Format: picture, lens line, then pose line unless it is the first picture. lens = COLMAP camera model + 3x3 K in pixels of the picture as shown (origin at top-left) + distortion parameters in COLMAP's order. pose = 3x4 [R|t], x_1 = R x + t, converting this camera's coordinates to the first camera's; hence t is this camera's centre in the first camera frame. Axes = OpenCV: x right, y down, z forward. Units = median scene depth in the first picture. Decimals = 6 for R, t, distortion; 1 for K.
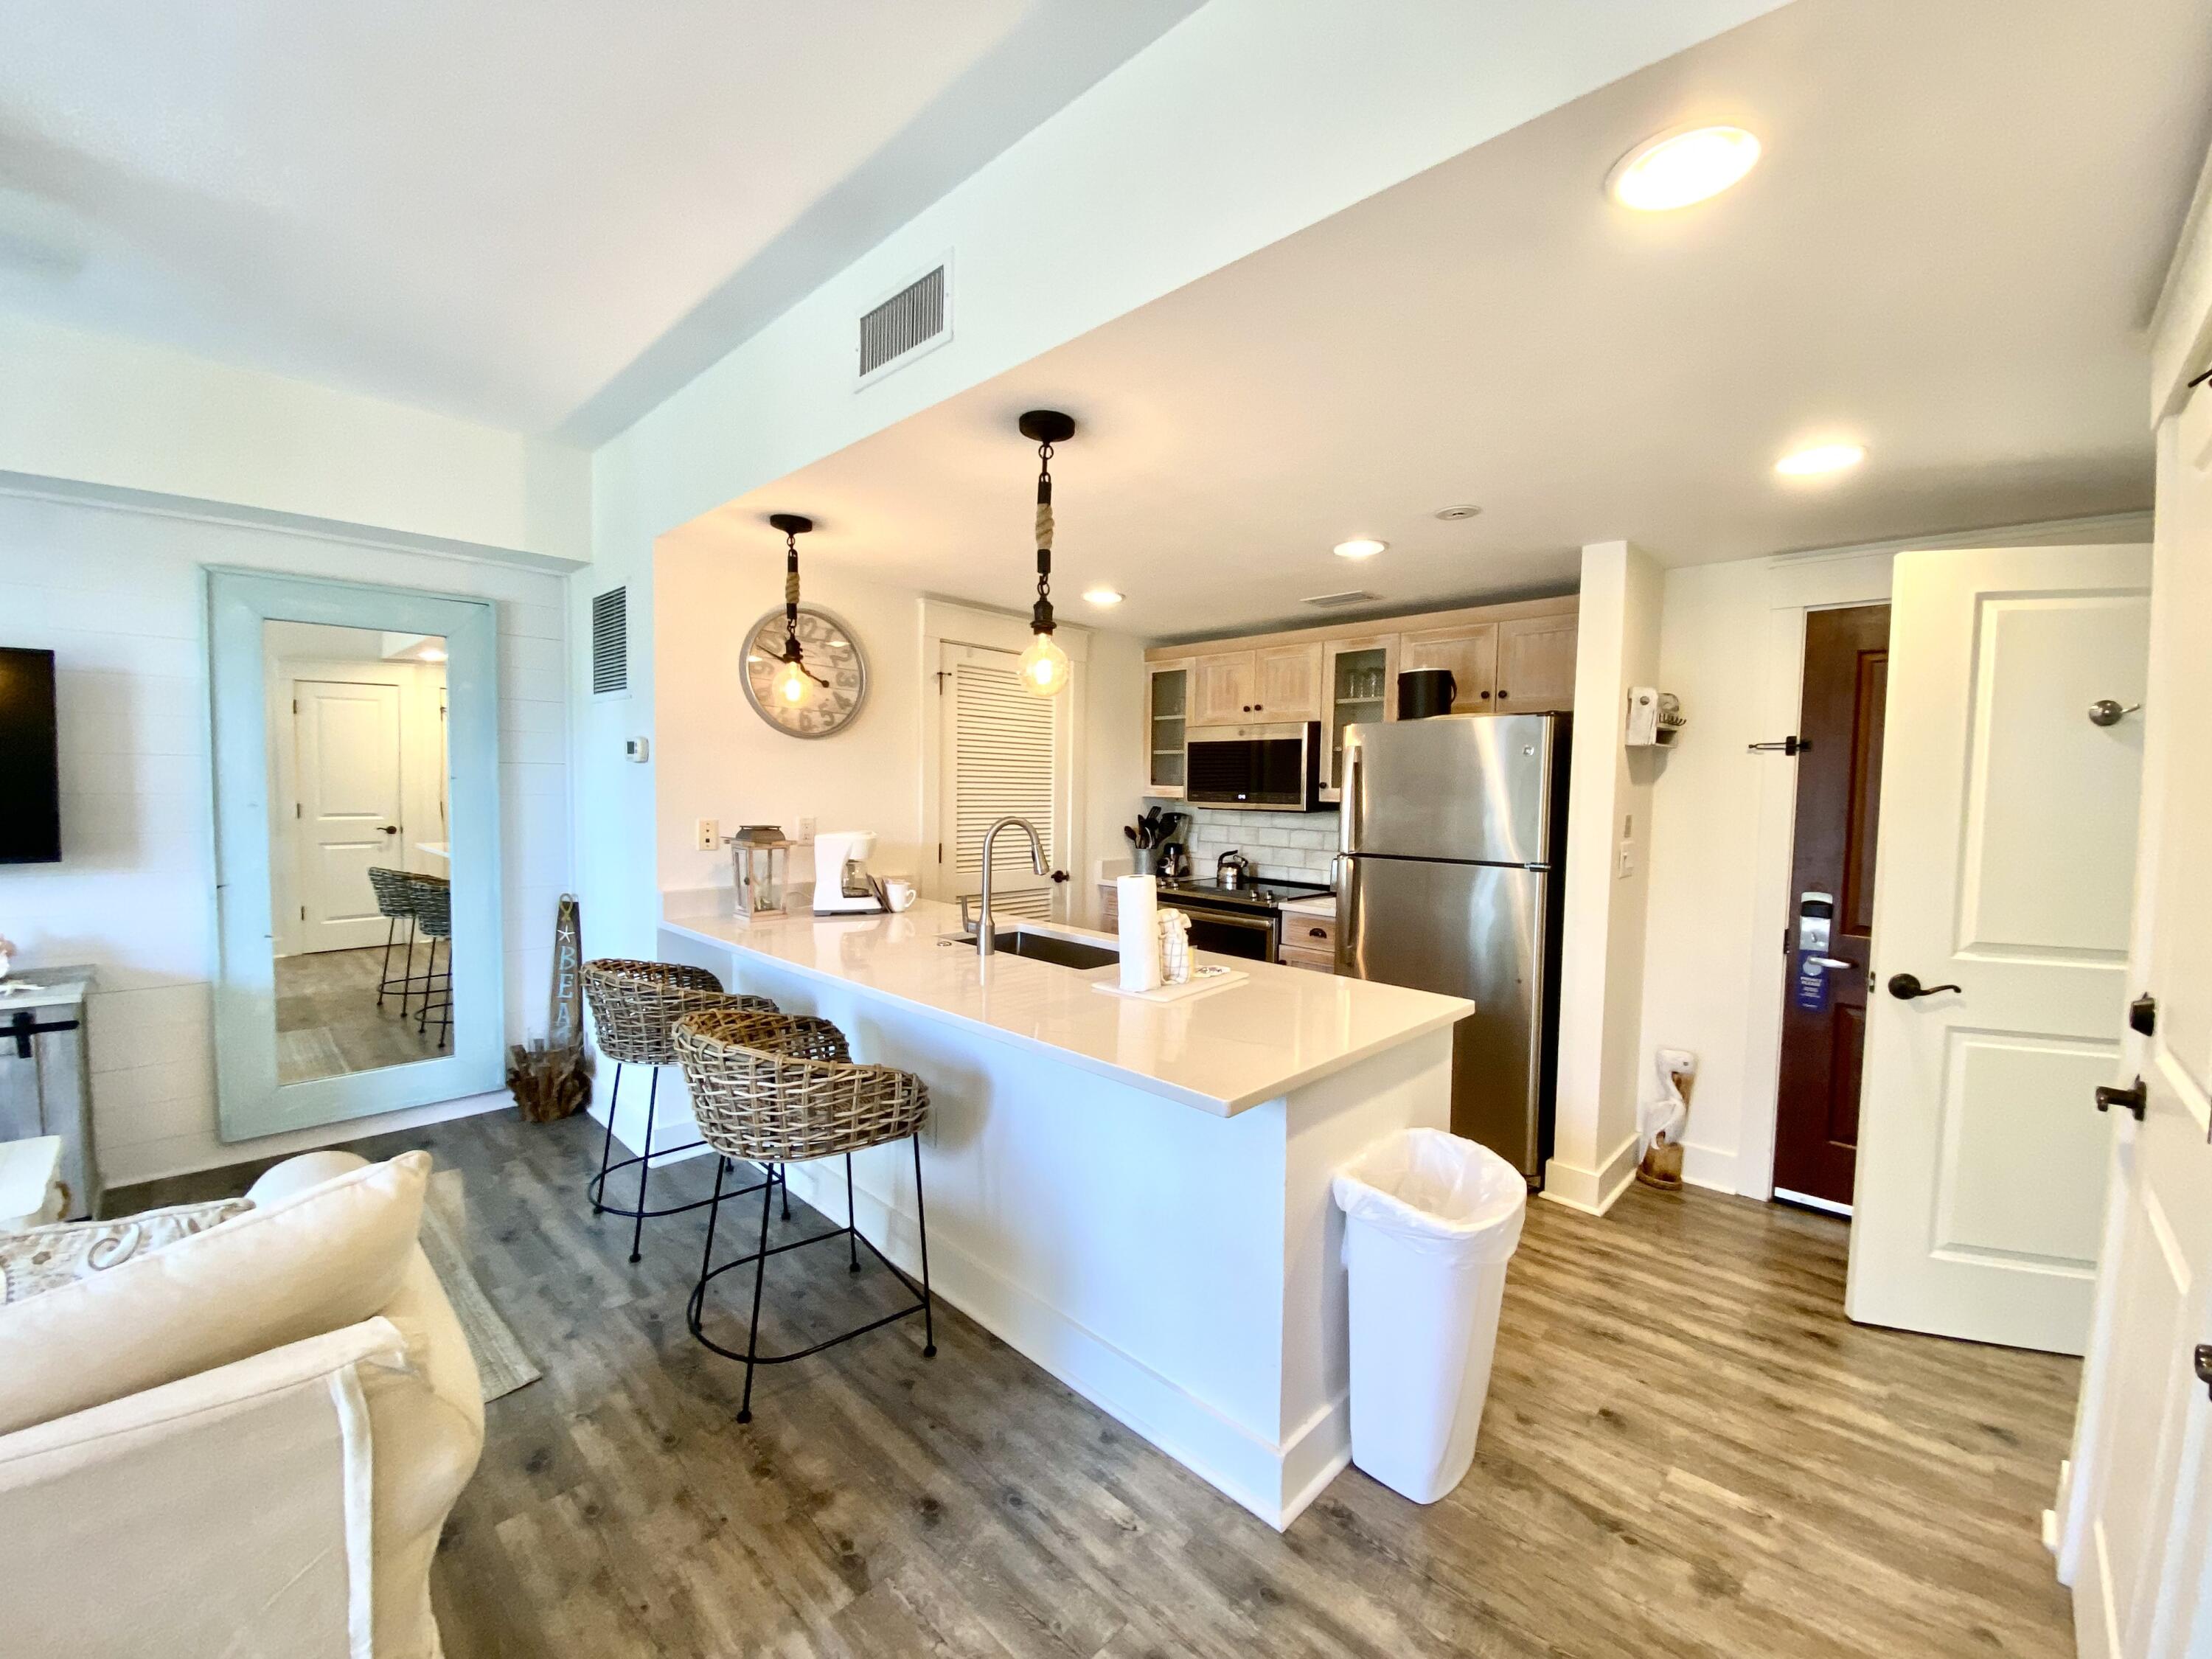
lens RADIAL K [[893.9, 0, 1112.1], [0, 893.9, 836.8], [0, 0, 1]] dist [0.040419, -0.039997]
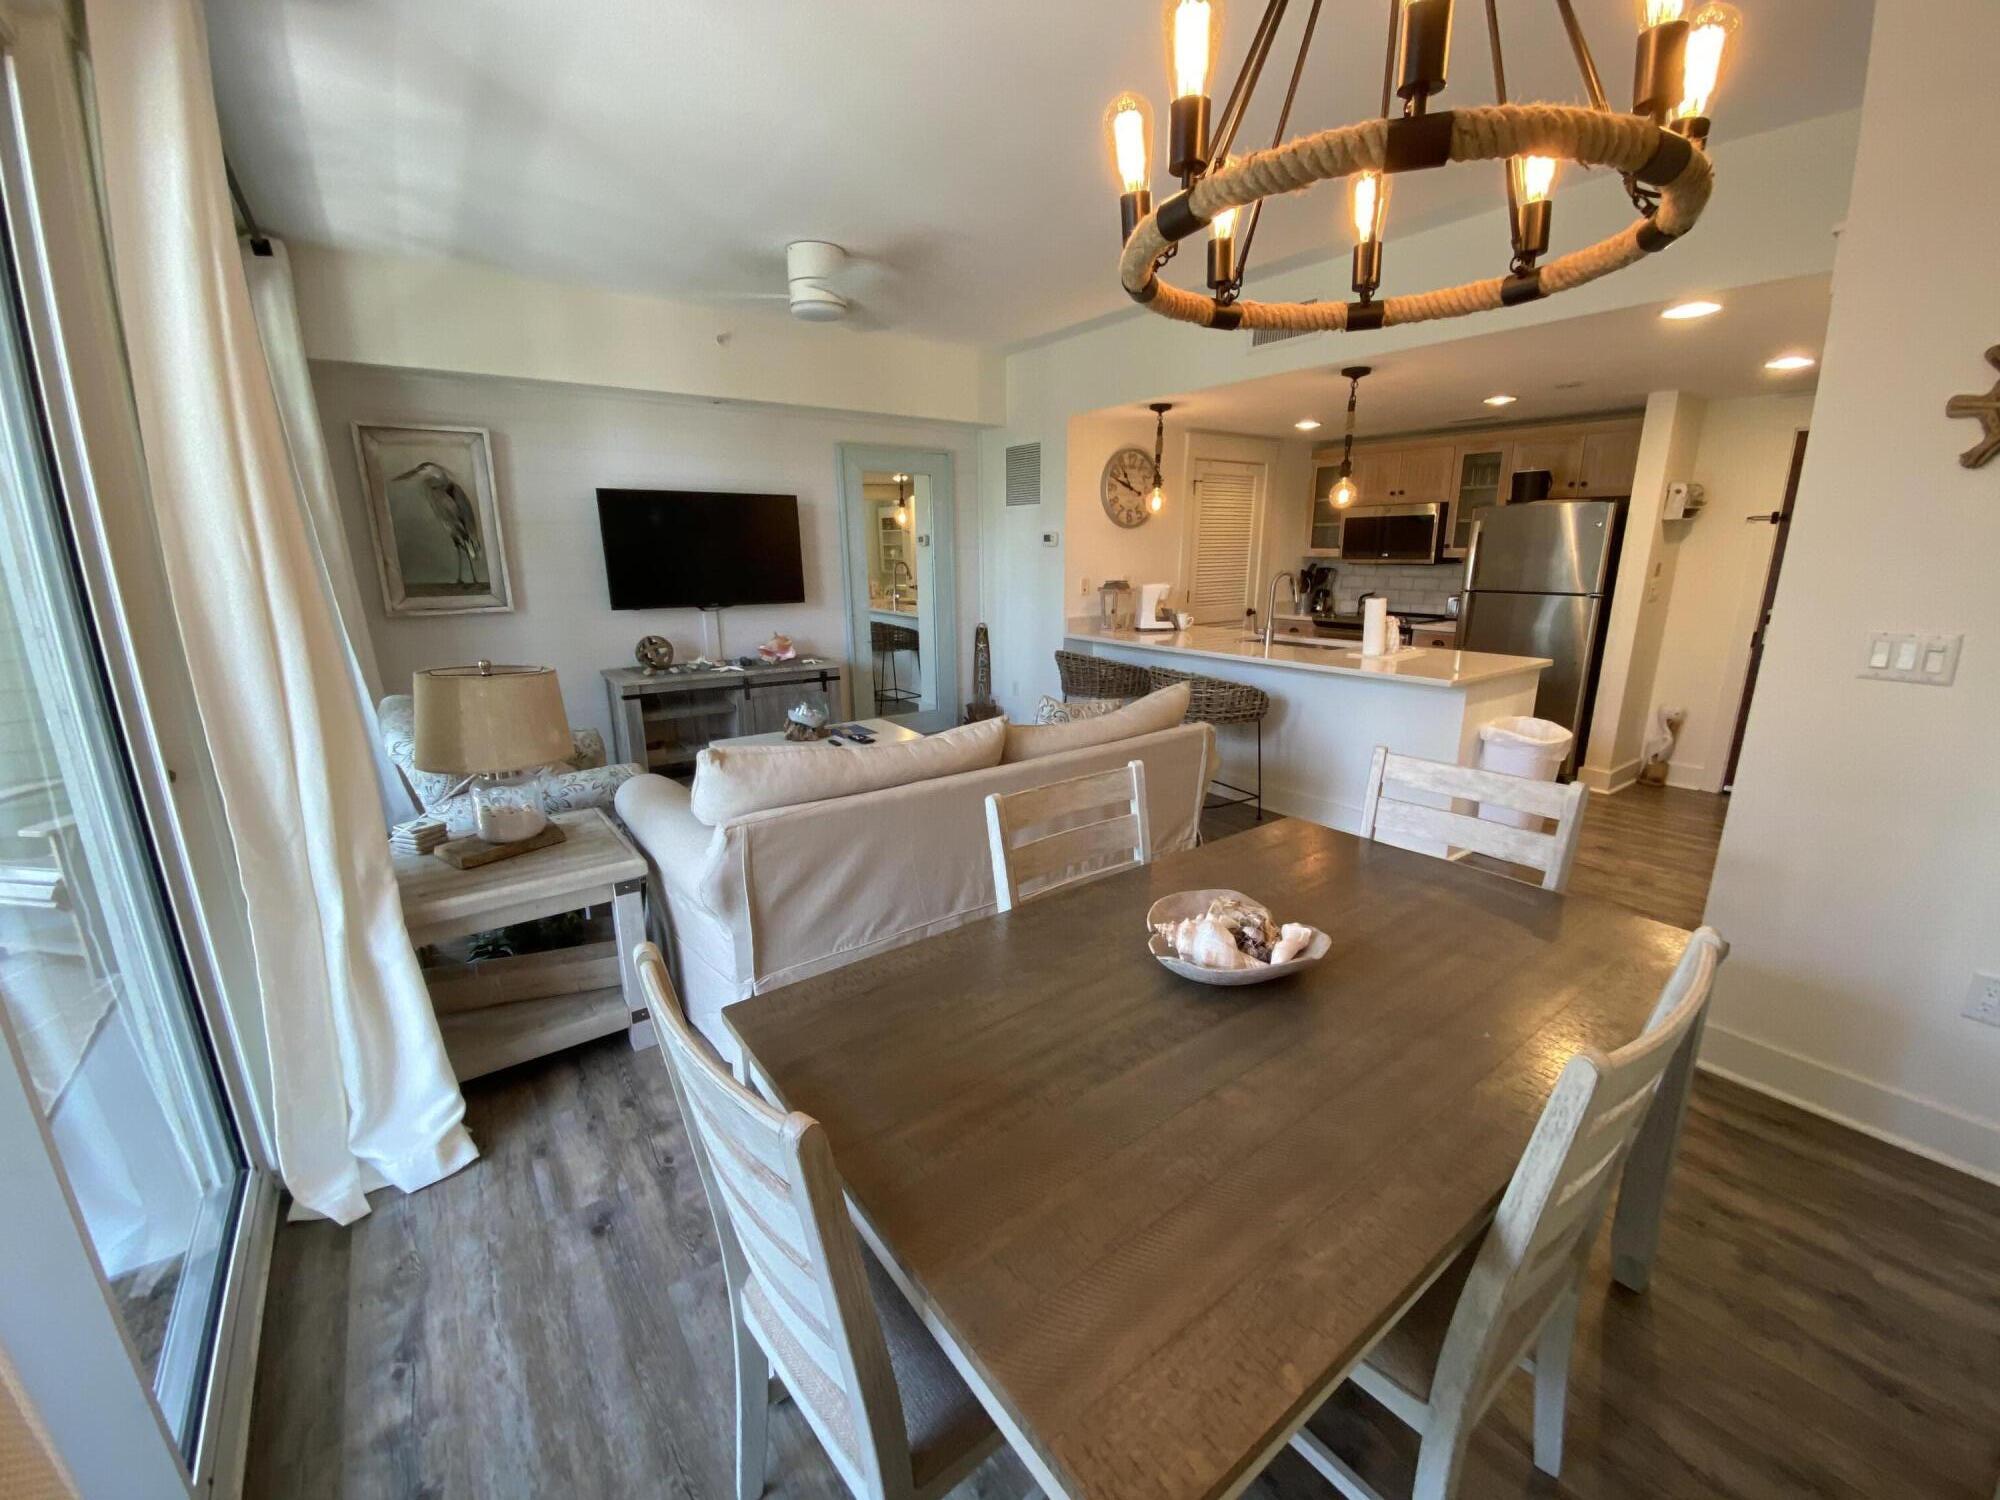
lens RADIAL K [[808.3, 0, 1005.5], [0, 808.3, 756.6], [0, 0, 1]] dist [0.040419, -0.039997]
pose [[0.984369, 0.019374, -0.175052, -0.292081], [0.015605, 0.980427, 0.196263, 0.010565], [0.175428, -0.195927, 0.964799, -0.622369]]
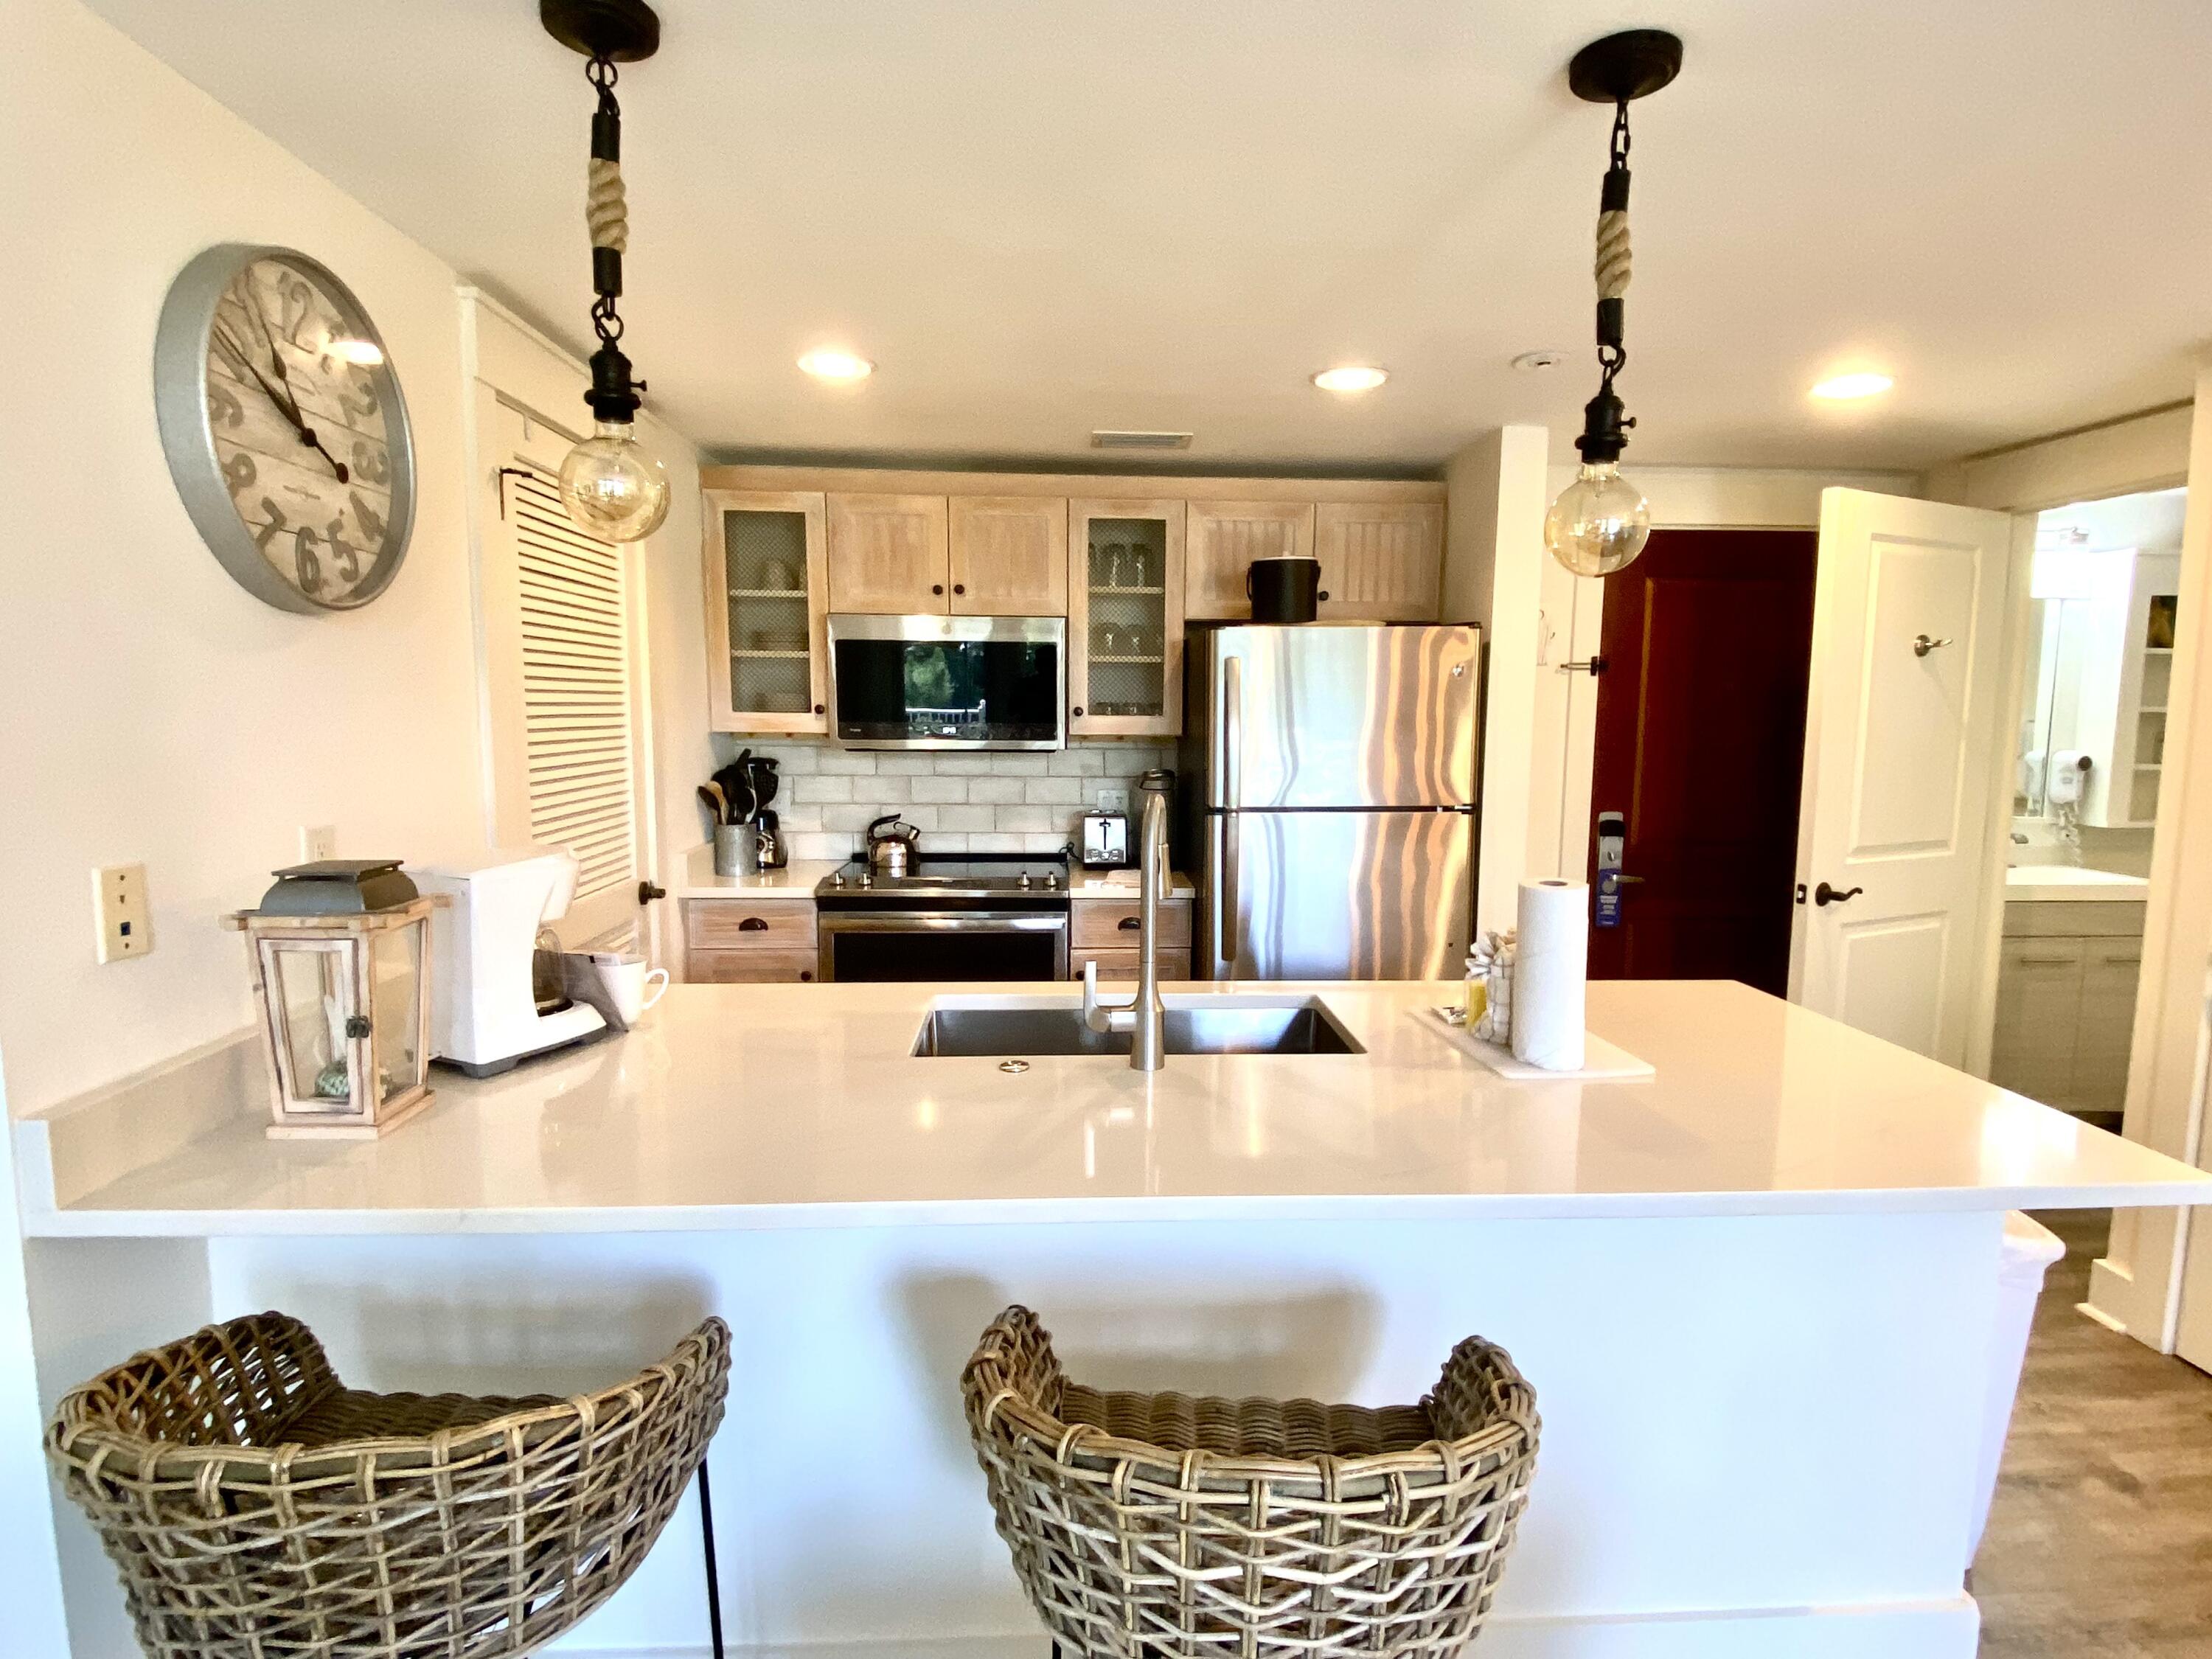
lens RADIAL K [[1170.6, 0, 1116.2], [0, 1170.6, 836.5], [0, 0, 1]] dist [0.061837, -0.064954]
pose [[0.676639, -0.096500, 0.729964, -0.482438], [0.048108, 0.995050, 0.086951, -0.045089], [-0.734741, -0.023717, 0.677933, 0.426714]]
